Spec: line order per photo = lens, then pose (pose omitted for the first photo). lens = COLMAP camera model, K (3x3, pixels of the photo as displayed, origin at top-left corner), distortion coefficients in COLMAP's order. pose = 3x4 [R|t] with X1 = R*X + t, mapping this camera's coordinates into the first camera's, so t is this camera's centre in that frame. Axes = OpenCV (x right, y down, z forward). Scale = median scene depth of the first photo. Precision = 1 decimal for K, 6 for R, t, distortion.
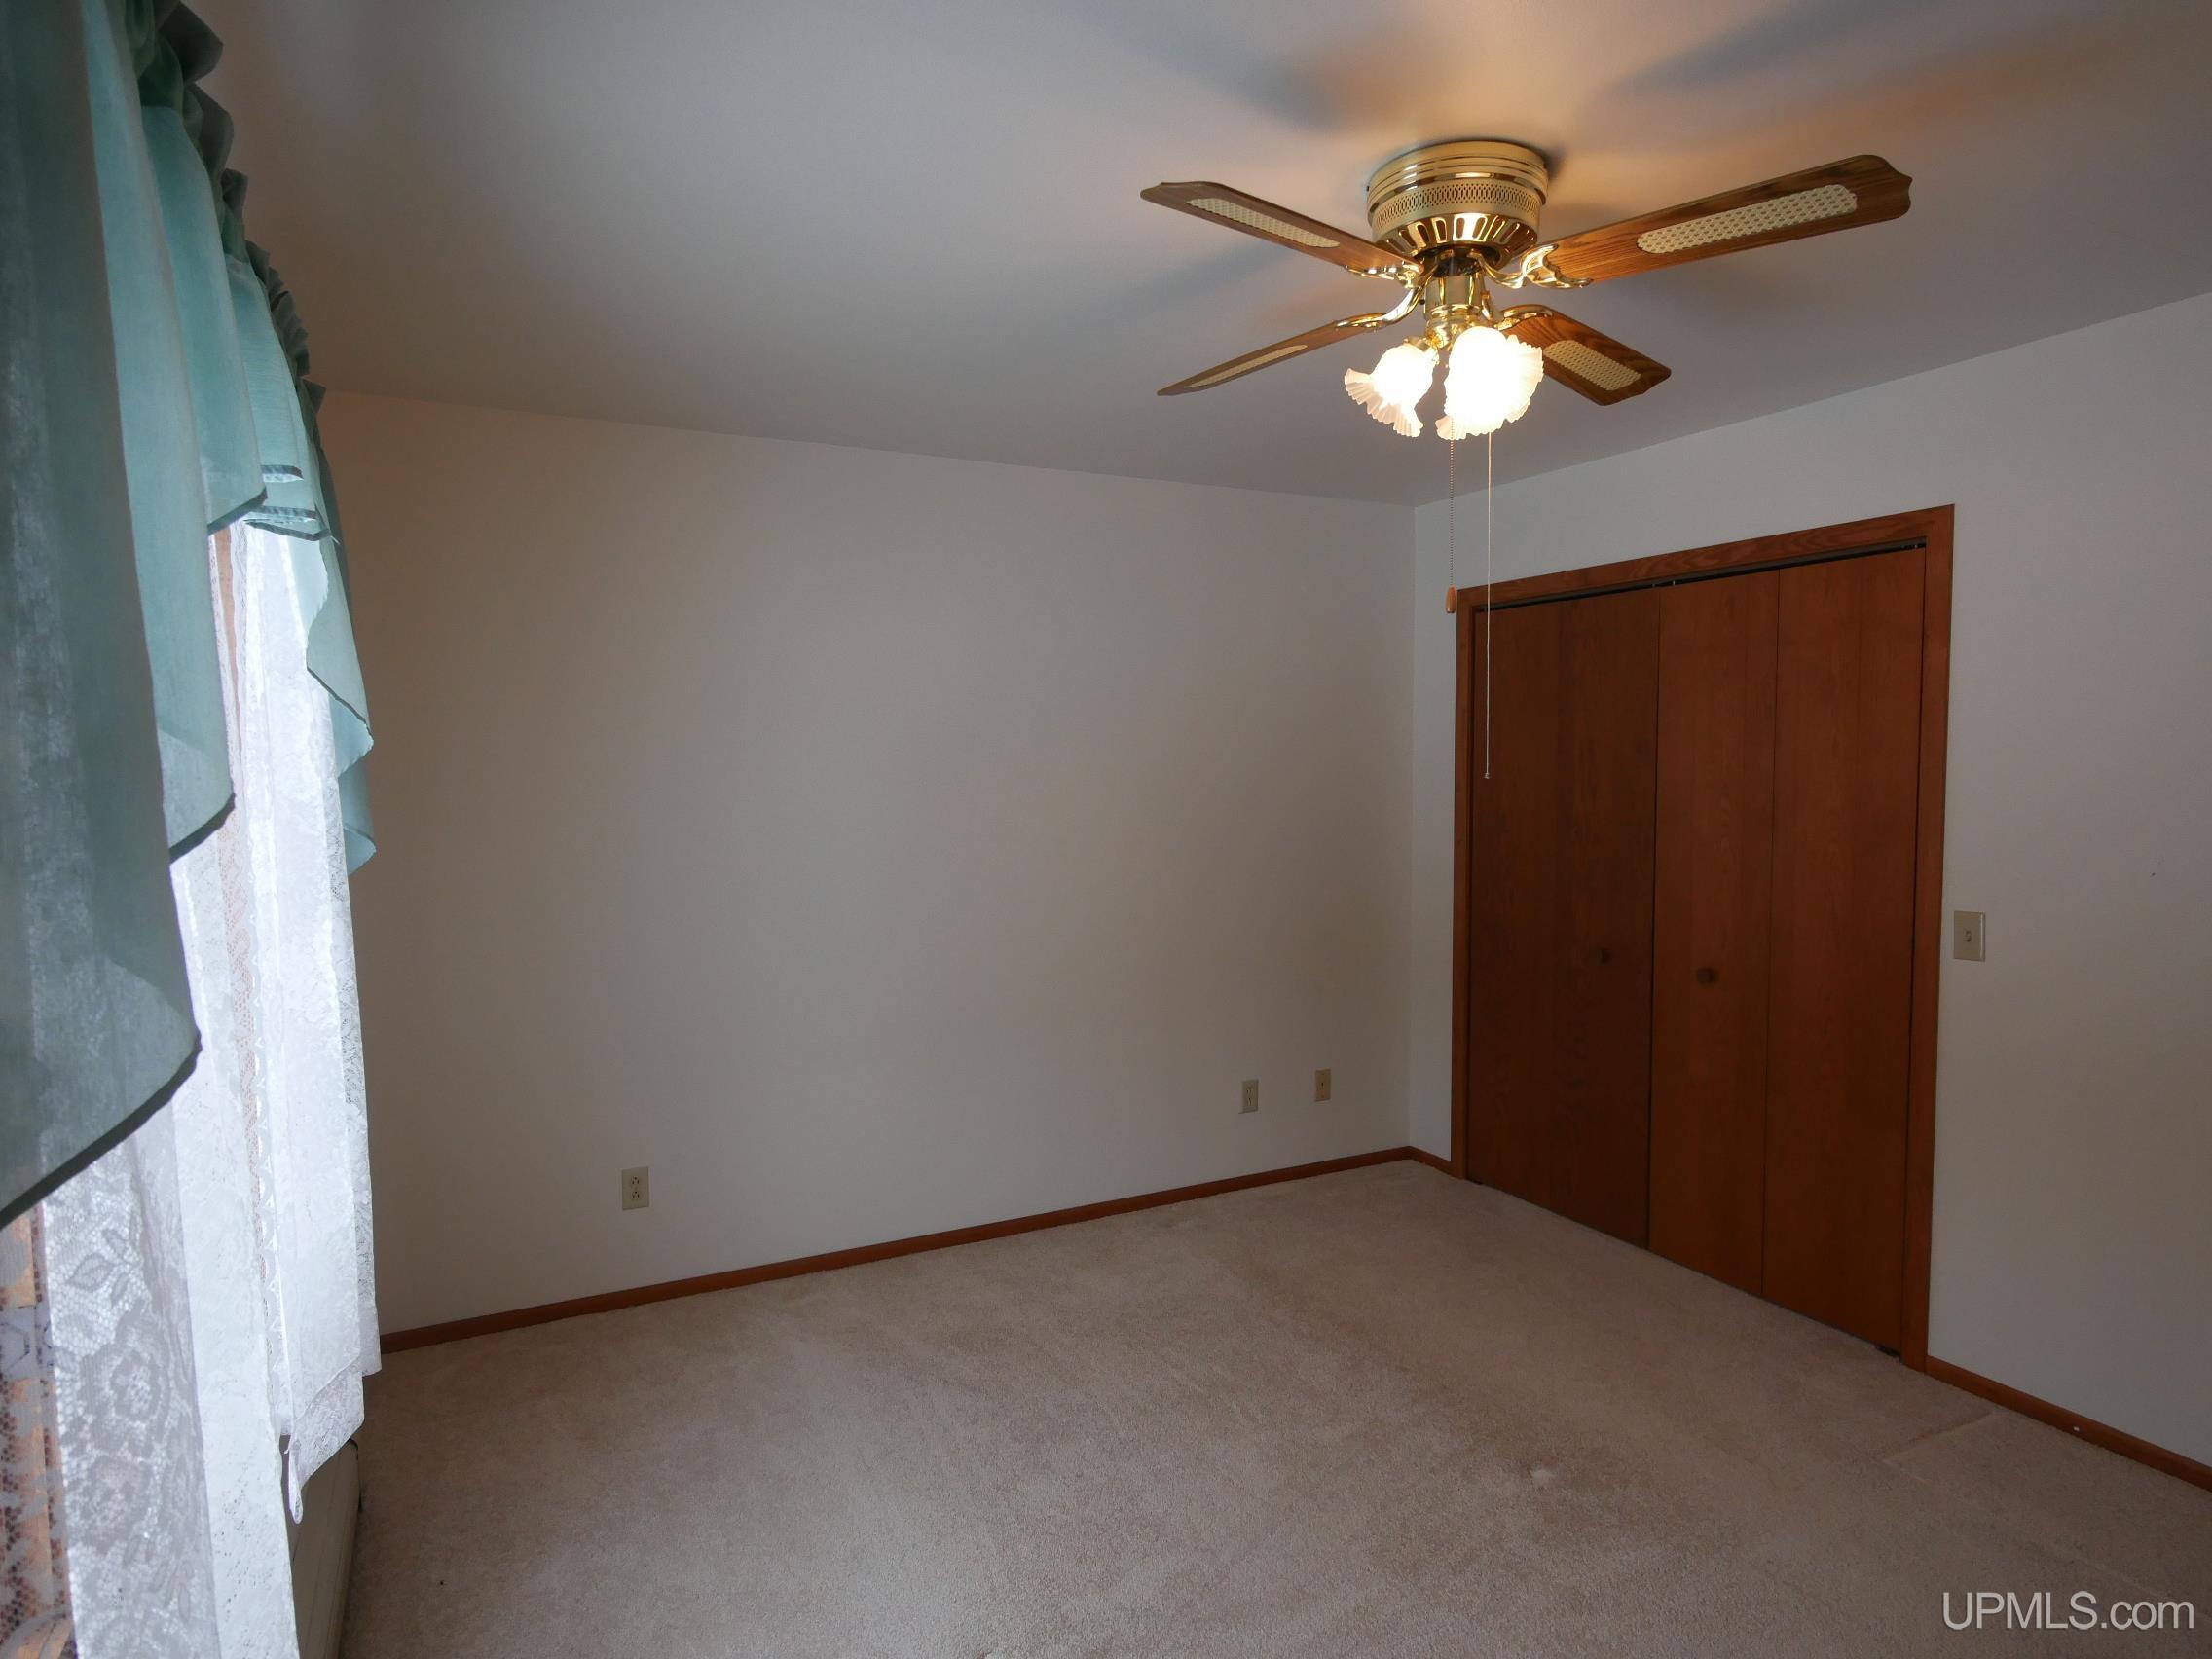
lens RADIAL K [[1266.9, 0, 1103.7], [0, 1266.9, 819.1], [0, 0, 1]] dist [-0.002603, -0.000199]
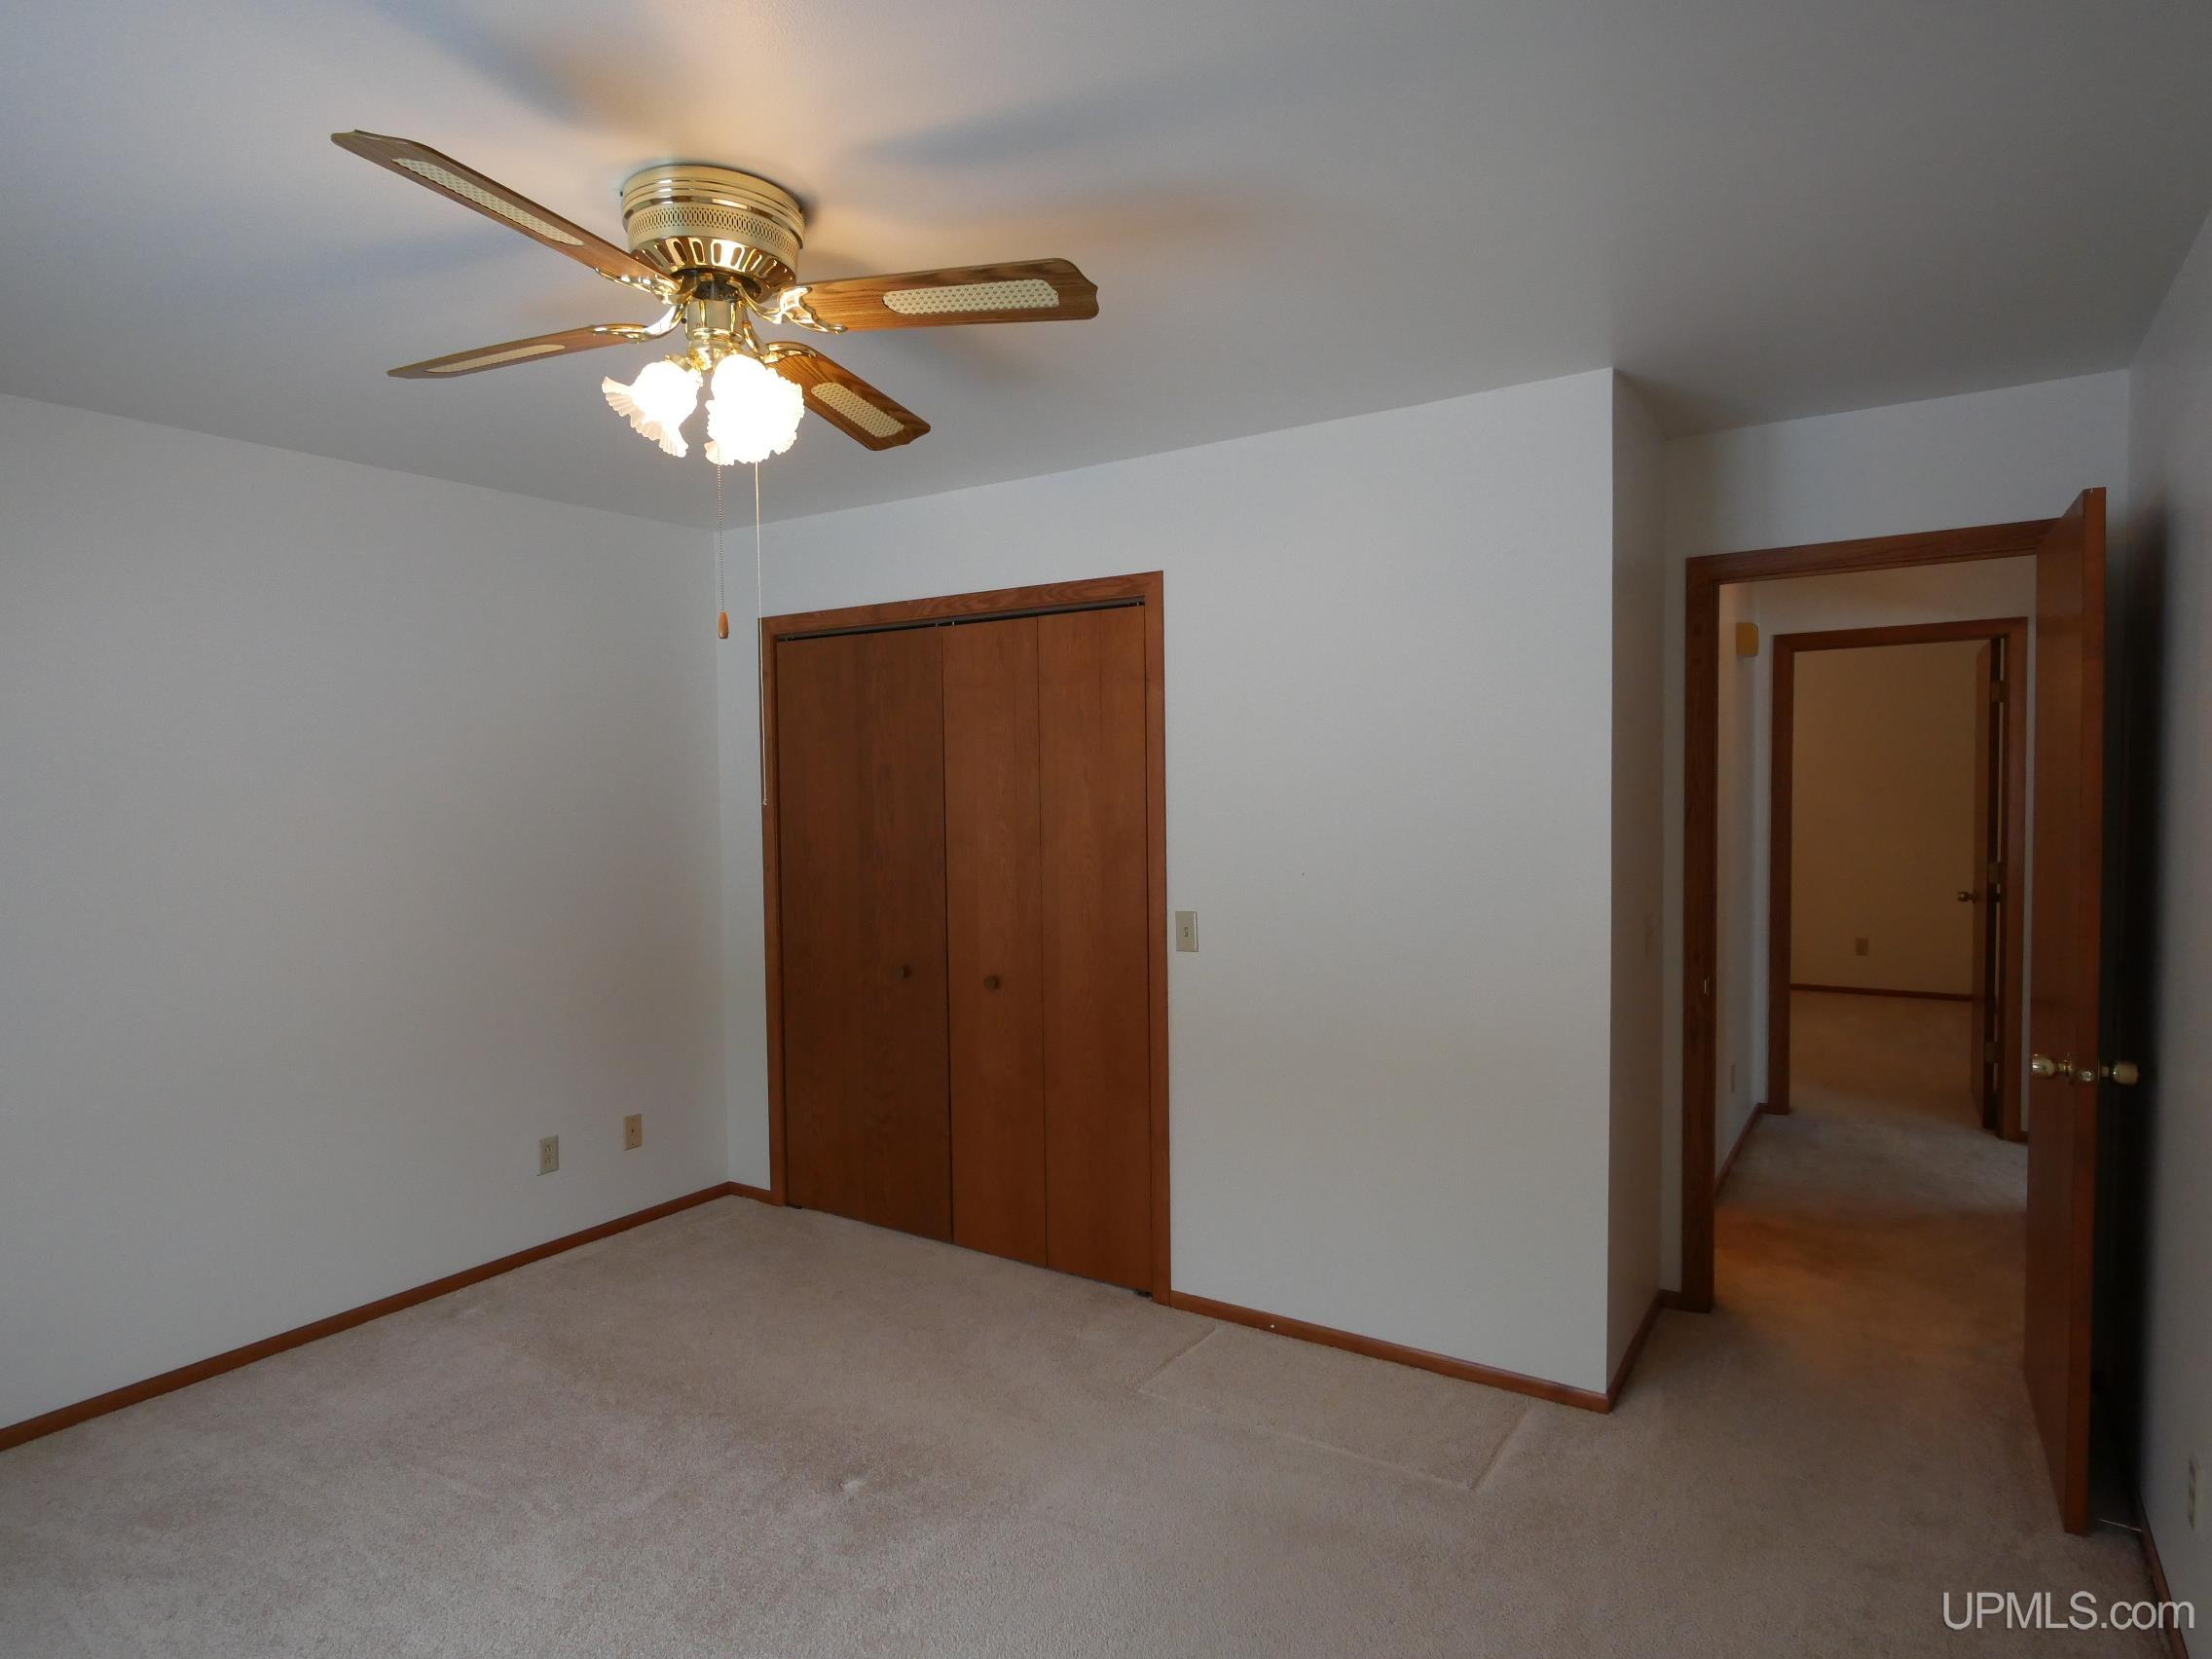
lens RADIAL K [[1266.9, 0, 1102.6], [0, 1266.9, 818.8], [0, 0, 1]] dist [-0.002603, -0.000199]
pose [[0.866500, -0.018559, 0.498831, 0.020880], [0.029560, 0.999463, -0.014162, 0.000473], [-0.498300, 0.027017, 0.866583, -0.001046]]
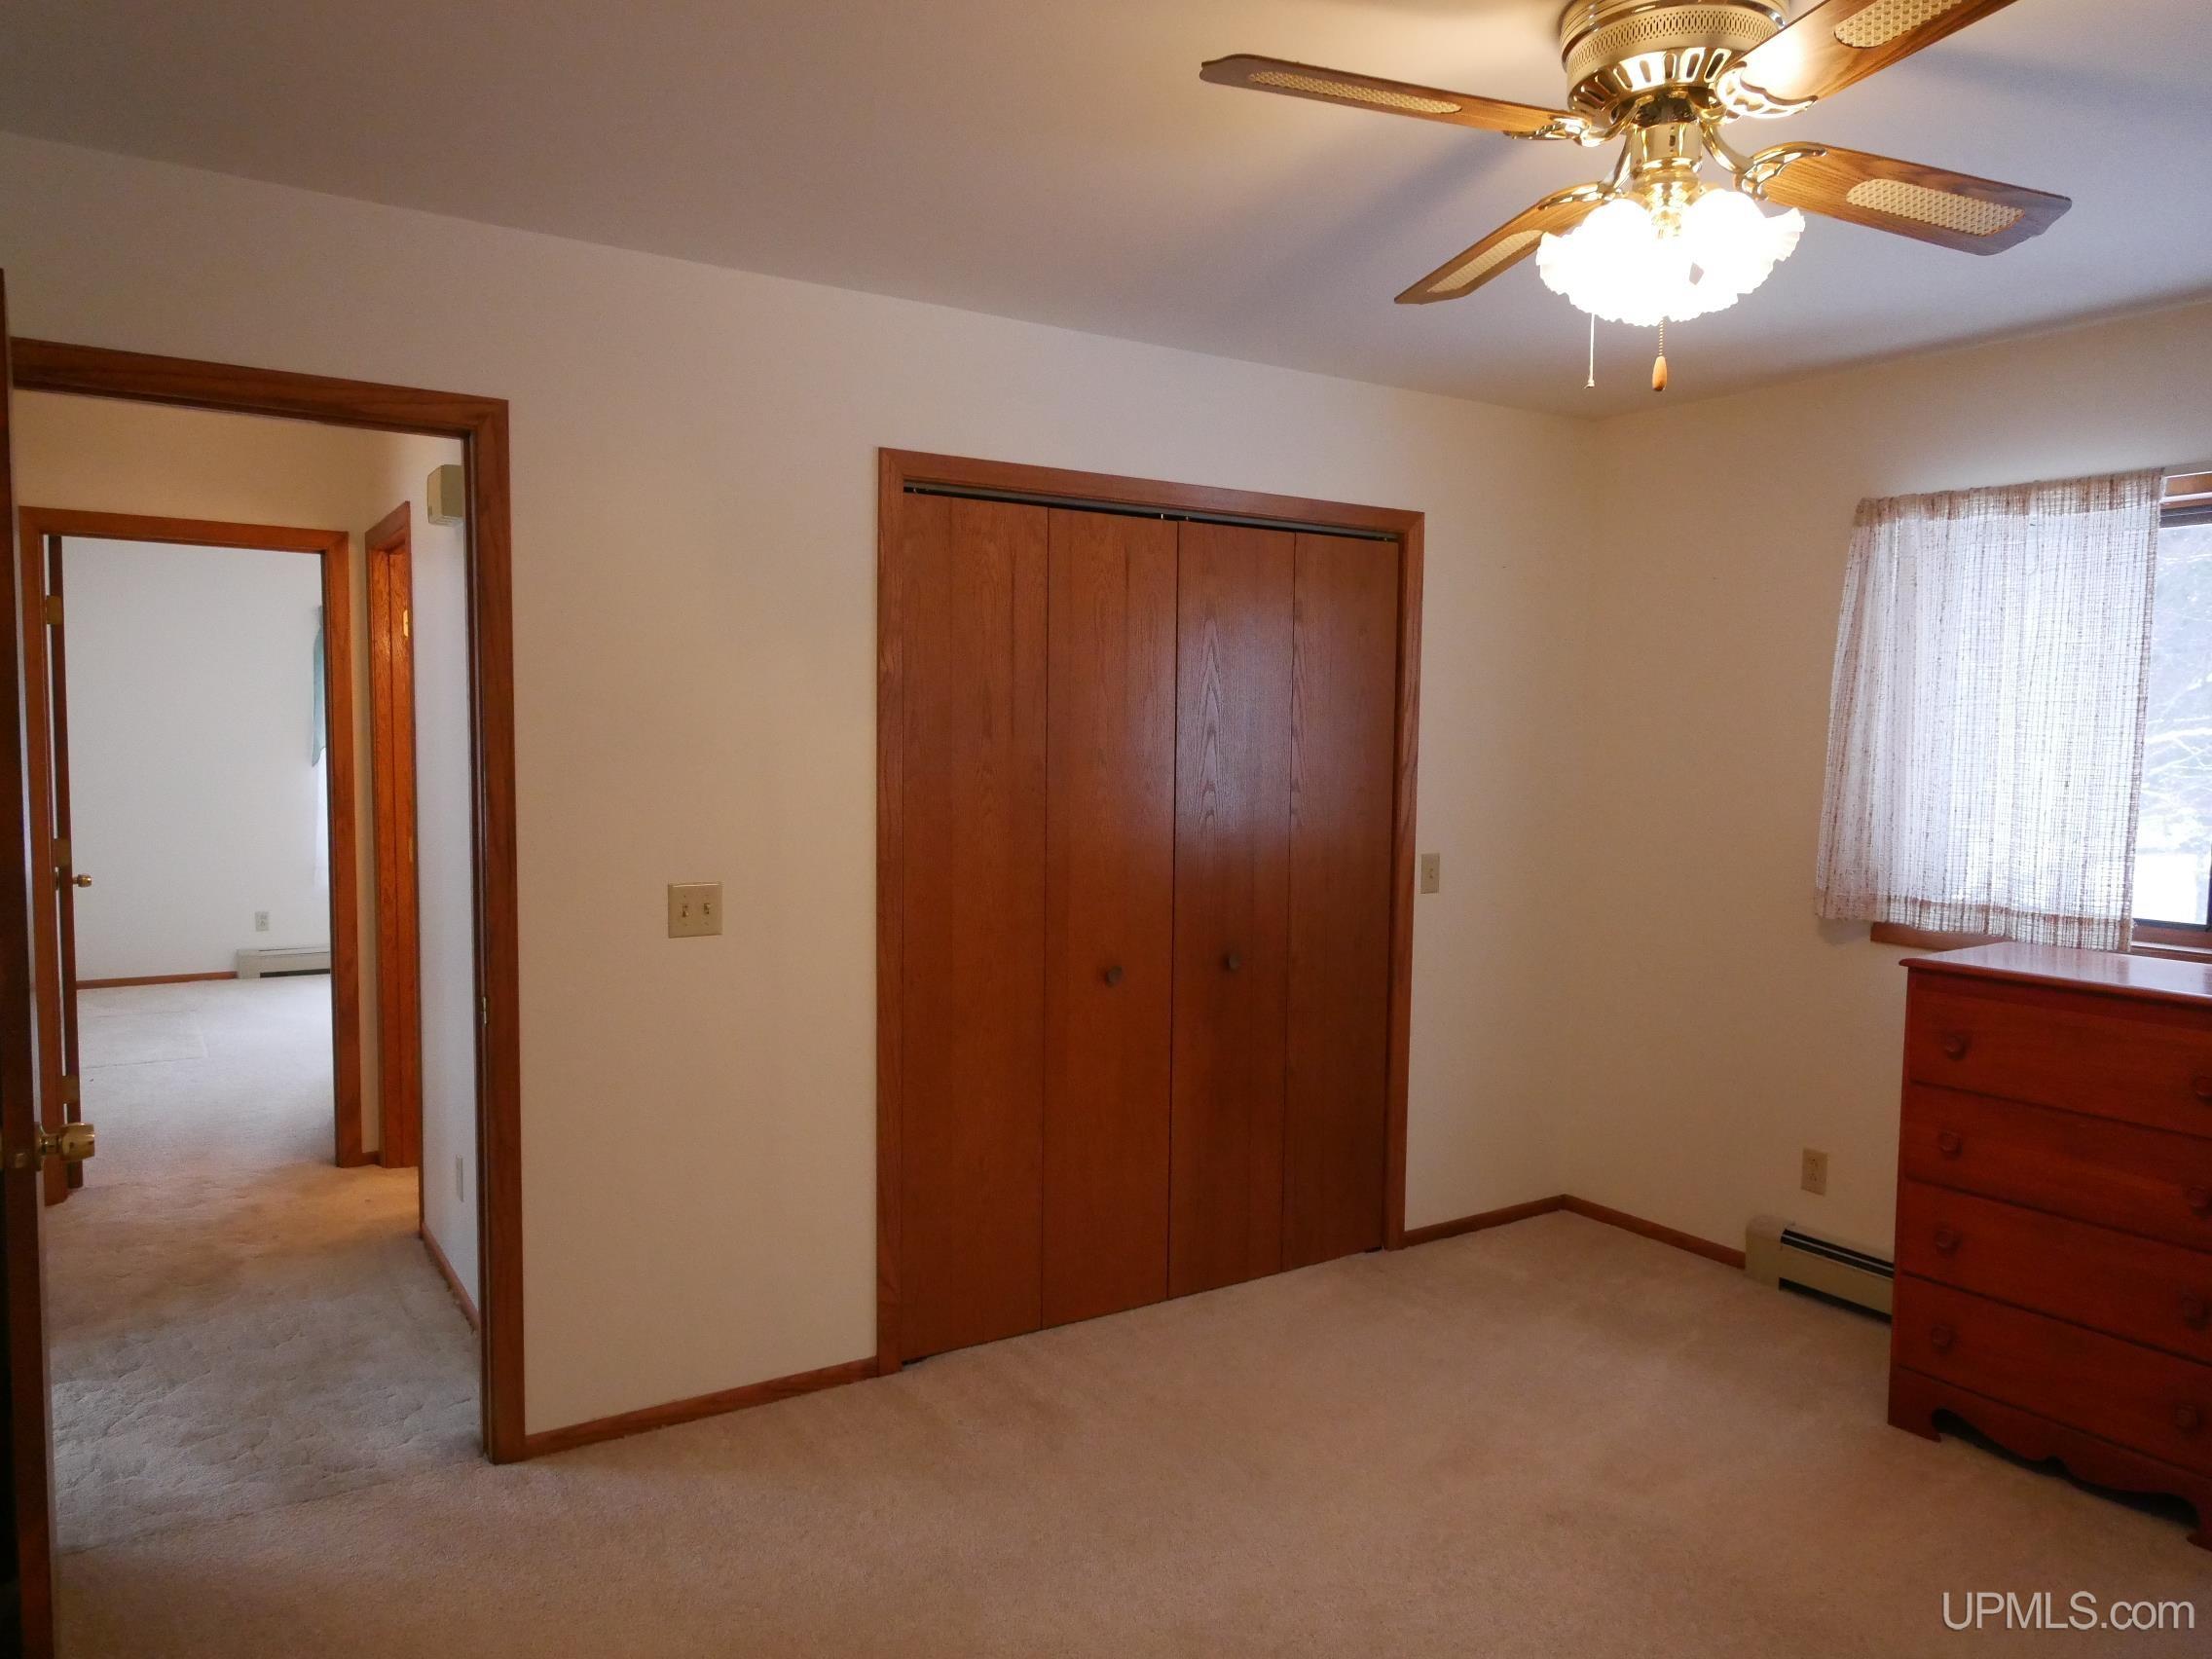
lens RADIAL K [[1511.2, 0, 1102.7], [0, 1511.2, 839.7], [0, 0, 1]] dist [-0.001476, -0.000949]
pose [[-0.106985, -0.073043, 0.991574, -0.493275], [0.037960, 0.996271, 0.077484, -0.044604], [-0.993536, 0.045930, -0.103813, 1.013505]]
